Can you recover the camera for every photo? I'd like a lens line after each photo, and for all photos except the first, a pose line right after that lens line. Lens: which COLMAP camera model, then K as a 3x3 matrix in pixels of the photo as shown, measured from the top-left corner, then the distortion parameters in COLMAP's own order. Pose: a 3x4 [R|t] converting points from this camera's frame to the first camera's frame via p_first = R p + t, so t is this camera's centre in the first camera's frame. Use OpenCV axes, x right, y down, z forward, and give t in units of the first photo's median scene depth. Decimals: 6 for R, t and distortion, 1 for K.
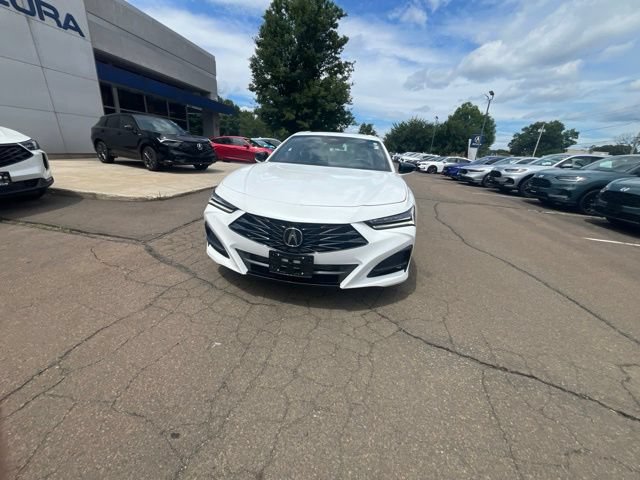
lens RADIAL K [[261.1, 0, 320.6], [0, 261.1, 238.7], [0, 0, 1]] dist [-0.002183, 0.000038]
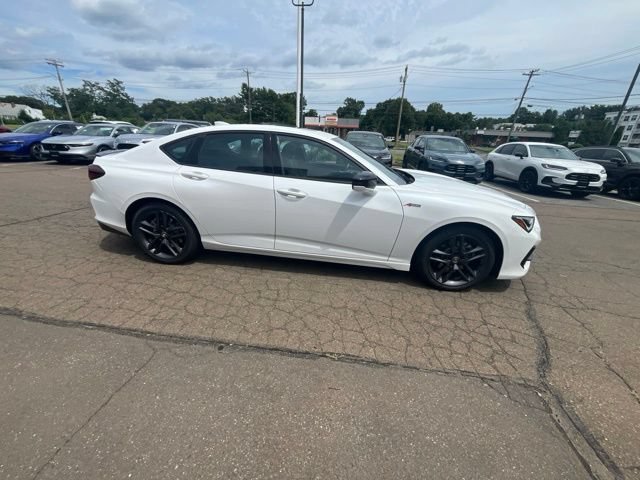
lens RADIAL K [[261.1, 0, 318.2], [0, 261.1, 238.5], [0, 0, 1]] dist [-0.002183, 0.000038]
pose [[-0.047267, -0.429476, 0.901840, -0.534906], [0.282238, 0.860317, 0.424495, -0.313497], [-0.958179, 0.274598, 0.080550, 0.699538]]
